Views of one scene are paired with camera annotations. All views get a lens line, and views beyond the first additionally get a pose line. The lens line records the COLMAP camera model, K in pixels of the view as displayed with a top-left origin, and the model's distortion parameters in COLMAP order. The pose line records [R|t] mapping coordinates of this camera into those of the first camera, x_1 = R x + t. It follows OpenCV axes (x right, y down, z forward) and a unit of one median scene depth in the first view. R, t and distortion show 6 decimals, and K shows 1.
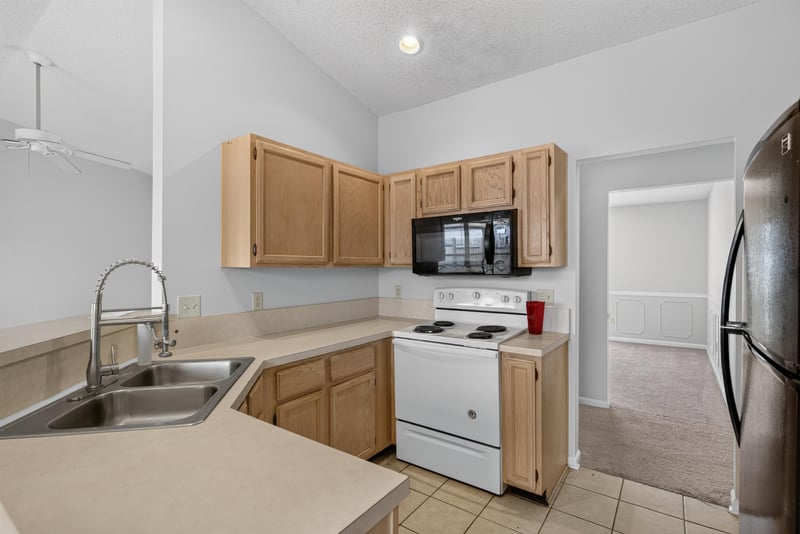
lens RADIAL K [[384.2, 0, 400.5], [0, 384.2, 267.2], [0, 0, 1]] dist [-0.000549, -0.001040]
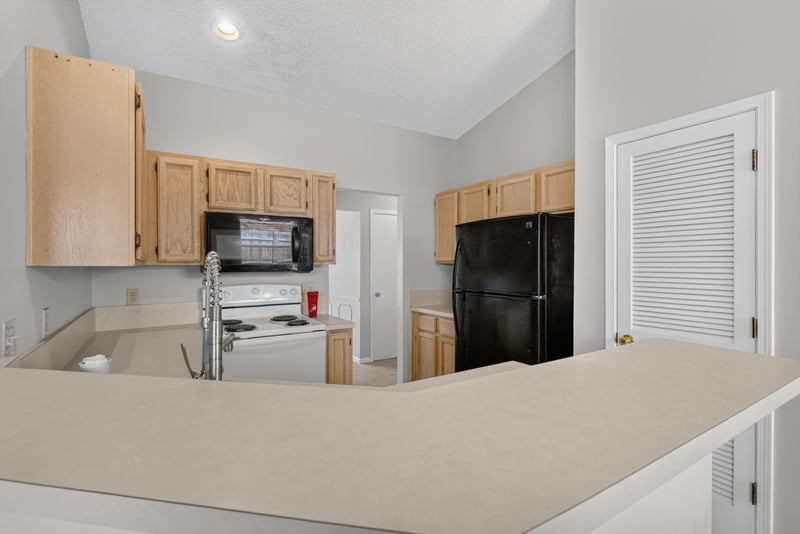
lens RADIAL K [[384.2, 0, 400.5], [0, 384.2, 267.2], [0, 0, 1]] dist [-0.000549, -0.001040]
pose [[0.361107, -0.006038, 0.932505, -0.713569], [0.005161, 0.999977, 0.004476, 0.003726], [-0.932510, 0.003197, 0.361130, 0.262042]]
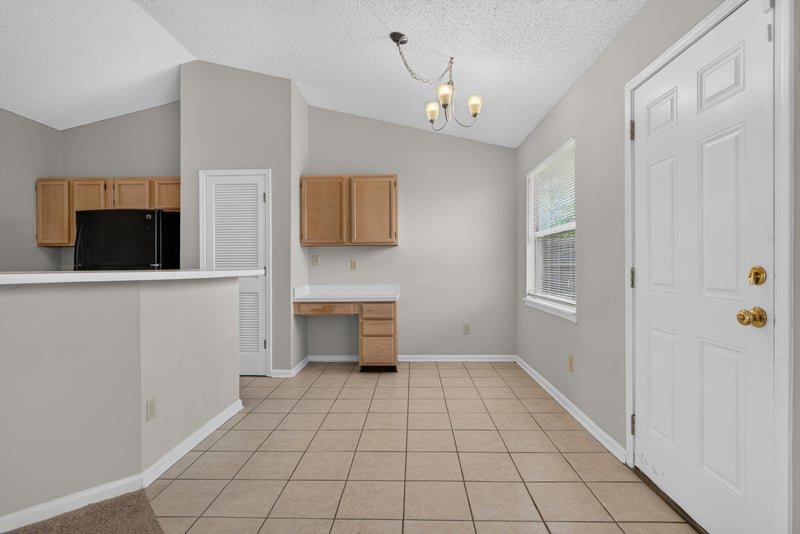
lens RADIAL K [[384.2, 0, 400.5], [0, 384.2, 267.2], [0, 0, 1]] dist [-0.000549, -0.001040]
pose [[-0.560844, 0.001047, 0.827921, -1.403697], [0.009046, 0.999947, 0.004863, 0.093169], [-0.827872, 0.010216, -0.560824, 0.336593]]
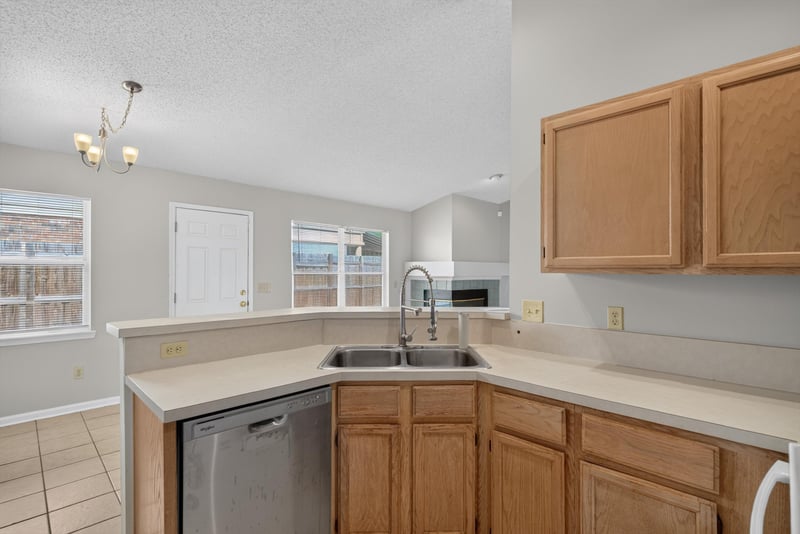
lens RADIAL K [[384.2, 0, 400.5], [0, 384.2, 267.2], [0, 0, 1]] dist [-0.000549, -0.001040]
pose [[-0.159443, -0.009322, -0.987163, 0.433312], [-0.007213, 0.999940, -0.008278, -0.001644], [0.987181, 0.005801, -0.159501, 0.690805]]
